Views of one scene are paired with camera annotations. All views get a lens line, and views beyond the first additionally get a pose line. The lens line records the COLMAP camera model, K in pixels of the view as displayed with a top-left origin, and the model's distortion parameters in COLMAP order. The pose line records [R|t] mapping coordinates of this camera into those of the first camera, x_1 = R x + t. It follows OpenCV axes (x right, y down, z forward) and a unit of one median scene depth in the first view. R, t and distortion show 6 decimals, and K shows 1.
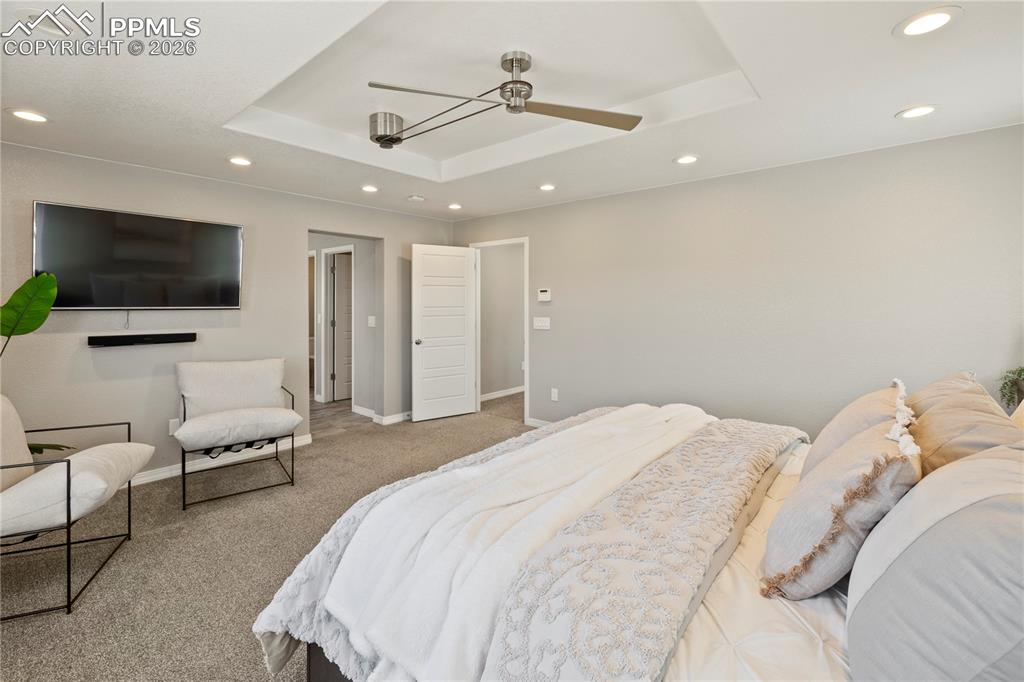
lens RADIAL K [[450.9, 0, 511.7], [0, 450.9, 297.7], [0, 0, 1]] dist [0.000796, -0.000009]
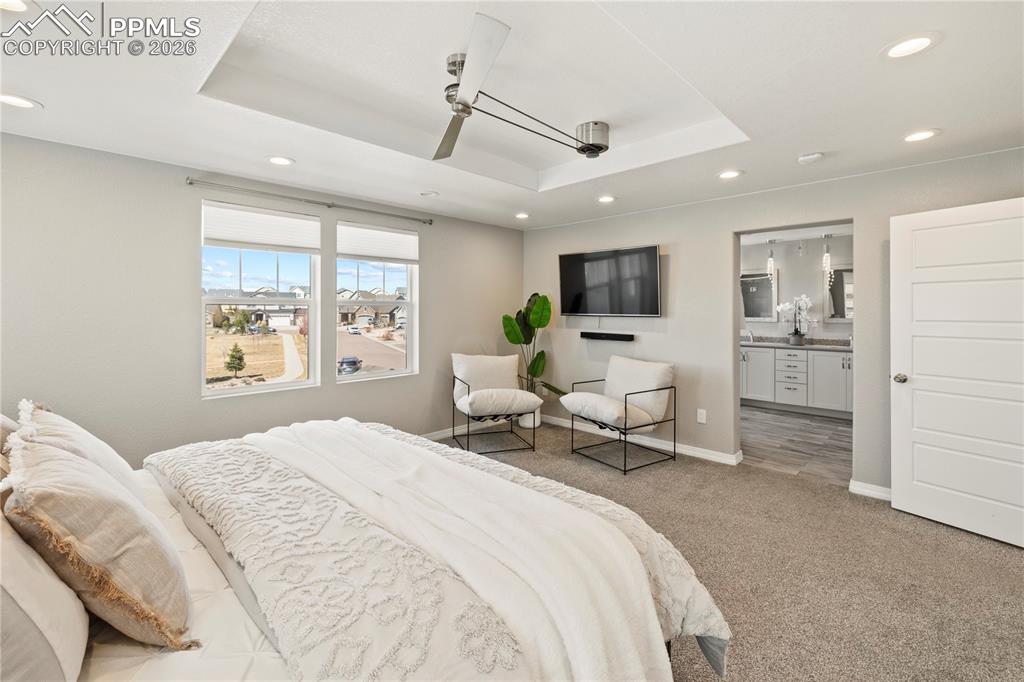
lens RADIAL K [[451.5, 0, 512.4], [0, 451.5, 308.7], [0, 0, 1]] dist [0.000663, 0.000085]
pose [[-0.070158, -0.000132, -0.997536, 0.670289], [0.011509, 0.999933, -0.000942, 0.000775], [0.997469, -0.011547, -0.070152, 0.824041]]
